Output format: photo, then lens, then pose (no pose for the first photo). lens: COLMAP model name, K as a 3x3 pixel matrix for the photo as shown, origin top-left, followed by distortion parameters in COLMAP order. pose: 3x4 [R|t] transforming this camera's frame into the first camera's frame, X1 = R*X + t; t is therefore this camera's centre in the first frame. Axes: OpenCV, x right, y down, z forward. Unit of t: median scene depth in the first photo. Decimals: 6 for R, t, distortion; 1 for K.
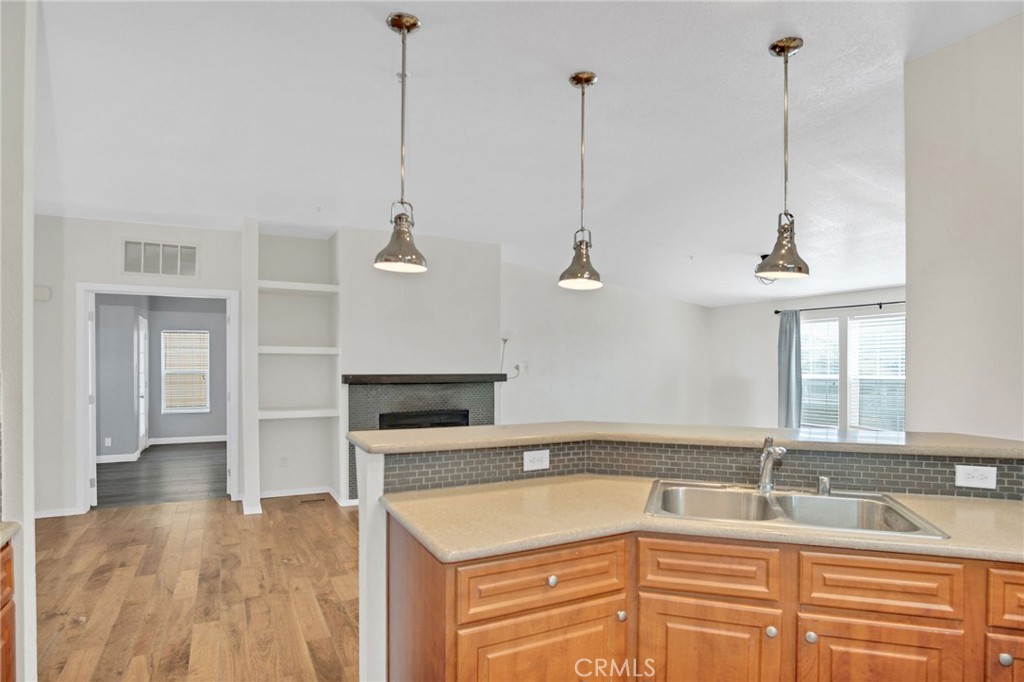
lens RADIAL K [[565.8, 0, 521.7], [0, 565.8, 364.8], [0, 0, 1]] dist [-0.027534, 0.005832]
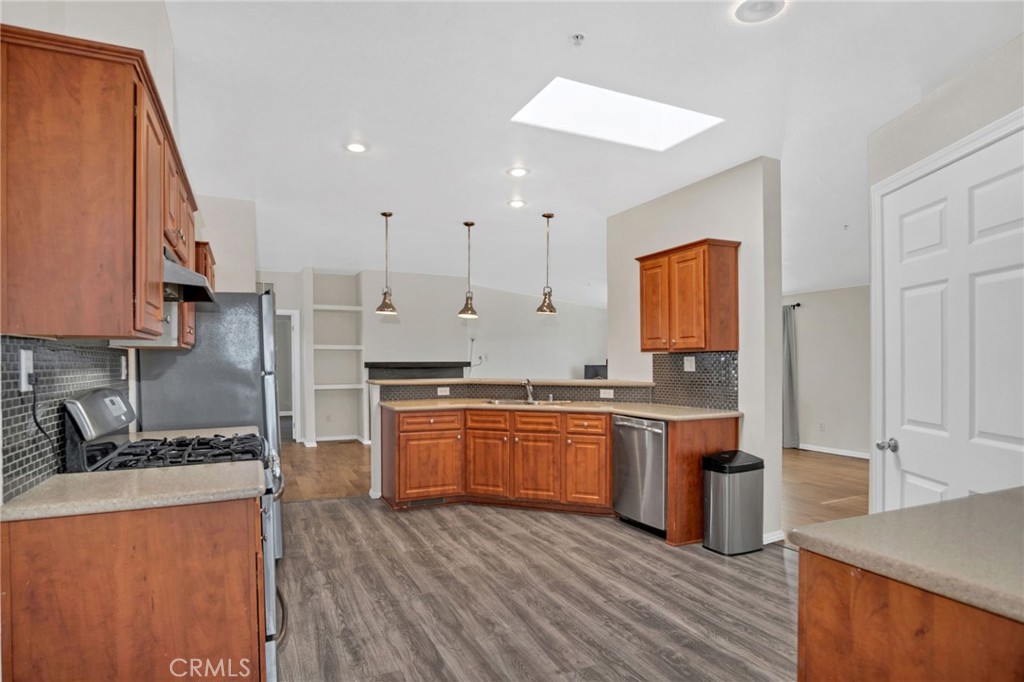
lens RADIAL K [[565.8, 0, 519.0], [0, 565.8, 370.5], [0, 0, 1]] dist [-0.027534, 0.005832]
pose [[0.998966, -0.004713, -0.045220, 0.457244], [0.005387, 0.999876, 0.014792, 0.046280], [0.045145, -0.015021, 0.998868, -1.392572]]
